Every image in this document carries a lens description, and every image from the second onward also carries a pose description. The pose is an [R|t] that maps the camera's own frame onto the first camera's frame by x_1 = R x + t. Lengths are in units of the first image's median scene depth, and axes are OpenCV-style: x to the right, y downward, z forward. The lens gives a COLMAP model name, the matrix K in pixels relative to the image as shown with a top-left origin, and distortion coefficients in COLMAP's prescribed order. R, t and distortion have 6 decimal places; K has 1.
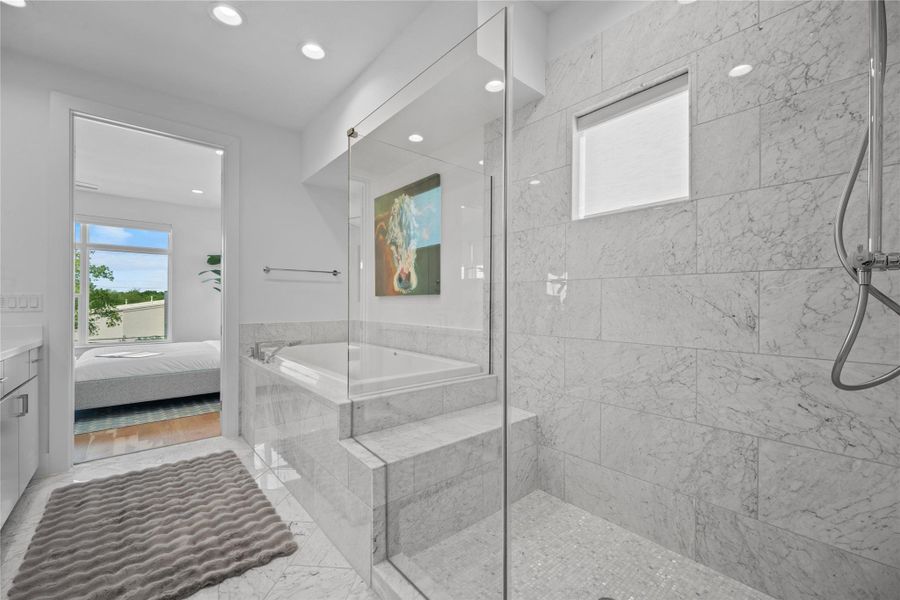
lens RADIAL K [[368.4, 0, 448.8], [0, 368.4, 302.2], [0, 0, 1]] dist [0.001373, -0.000798]
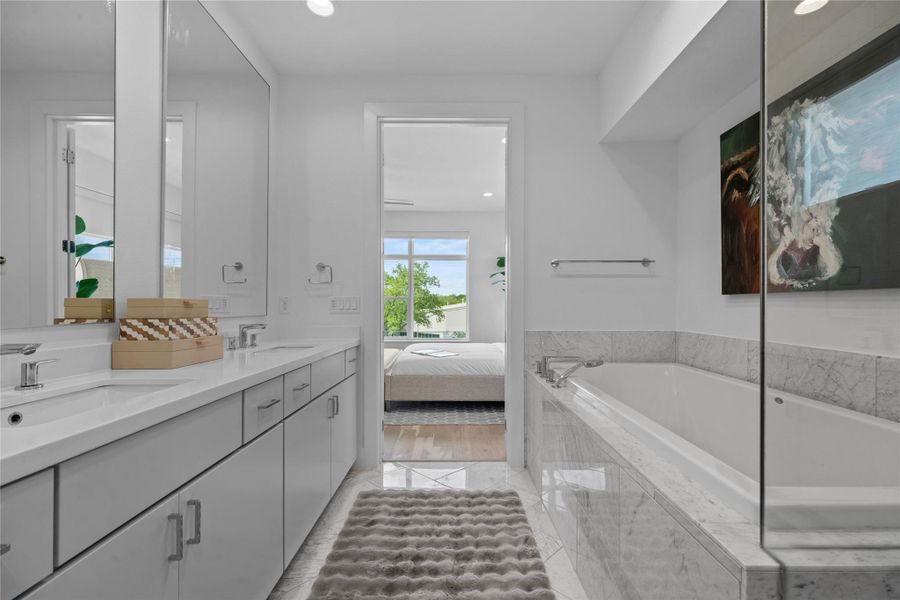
lens RADIAL K [[368.4, 0, 447.9], [0, 368.4, 301.5], [0, 0, 1]] dist [0.001373, -0.000798]
pose [[0.748677, -0.004589, -0.662919, -0.156356], [0.000932, 0.999982, -0.005870, -0.001740], [0.662935, 0.003777, 0.748668, 0.281571]]
